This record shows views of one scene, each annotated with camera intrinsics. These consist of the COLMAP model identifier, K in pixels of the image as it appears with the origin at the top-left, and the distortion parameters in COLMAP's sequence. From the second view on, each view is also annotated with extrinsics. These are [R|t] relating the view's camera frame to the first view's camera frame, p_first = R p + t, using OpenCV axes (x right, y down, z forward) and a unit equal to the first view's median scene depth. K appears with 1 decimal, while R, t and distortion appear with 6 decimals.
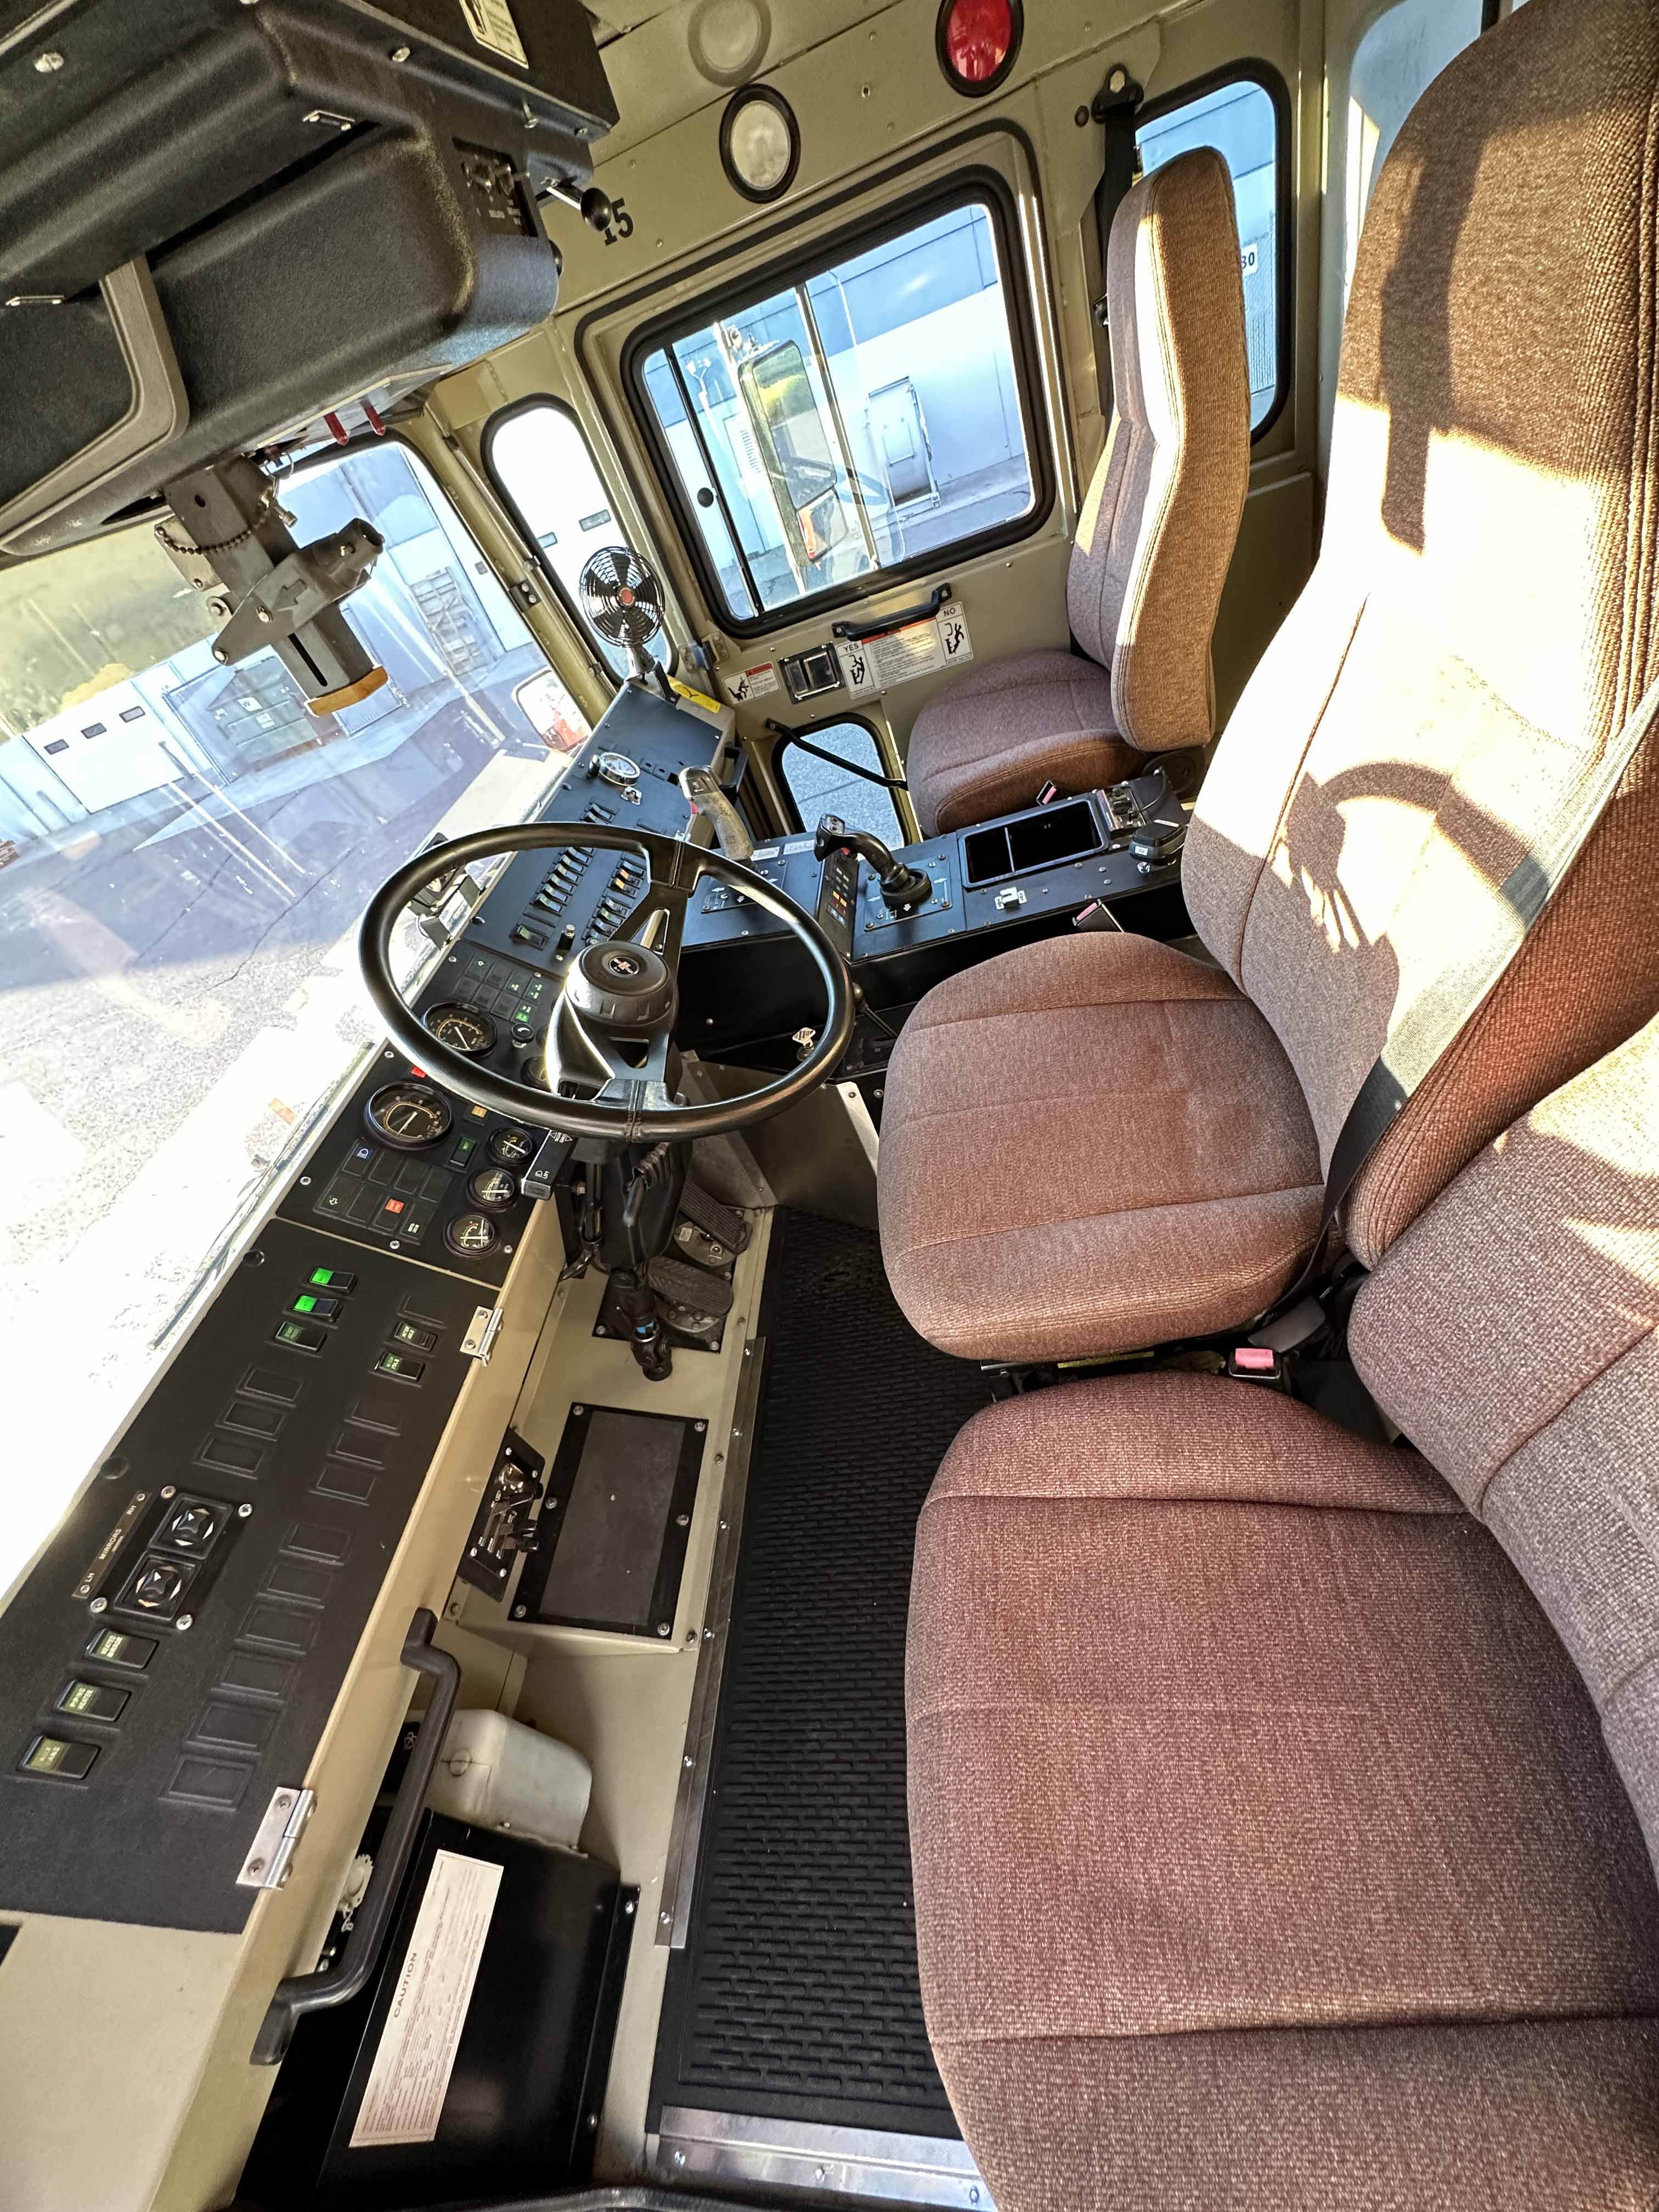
lens RADIAL K [[890.6, 0, 829.5], [0, 890.6, 1106.0], [0, 0, 1]] dist [0.000361, -0.000022]
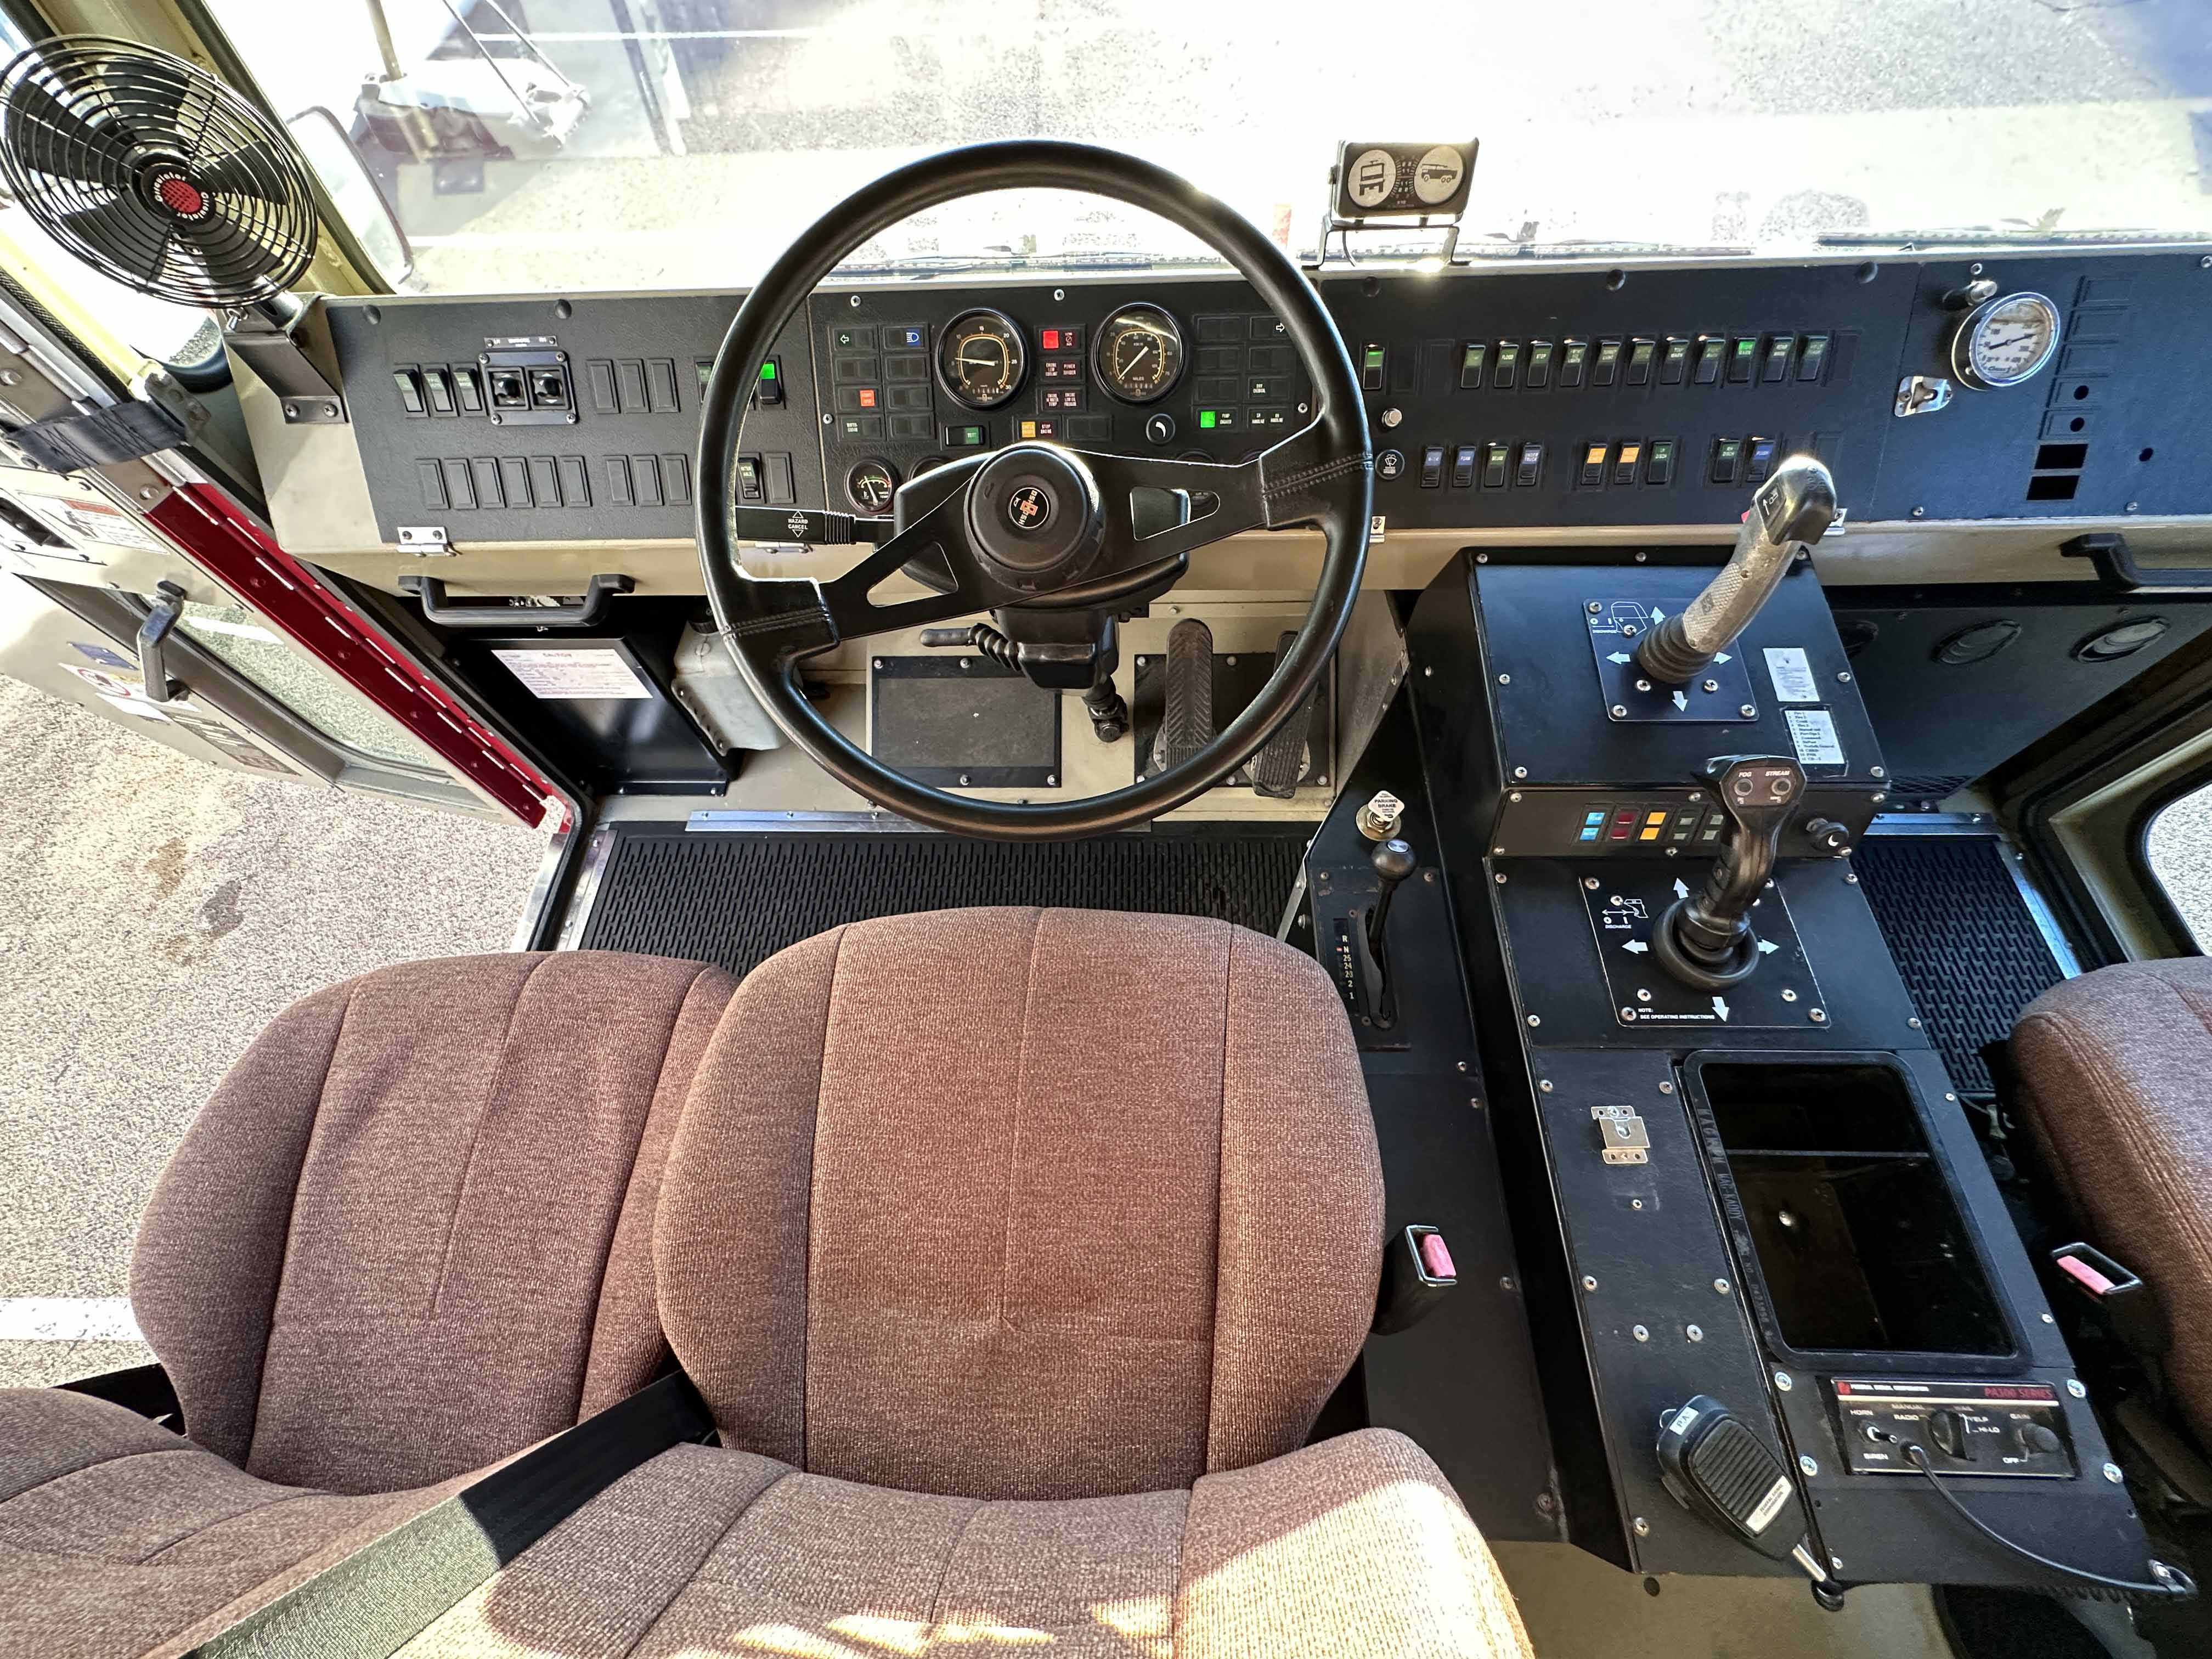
lens RADIAL K [[890.6, 0, 1106.0], [0, 890.6, 829.5], [0, 0, 1]] dist [0.000361, -0.000022]
pose [[0.051903, 0.982789, -0.177291, 0.139275], [-0.642773, 0.168745, 0.747240, -0.633617], [0.764296, 0.075174, 0.640469, 0.564891]]
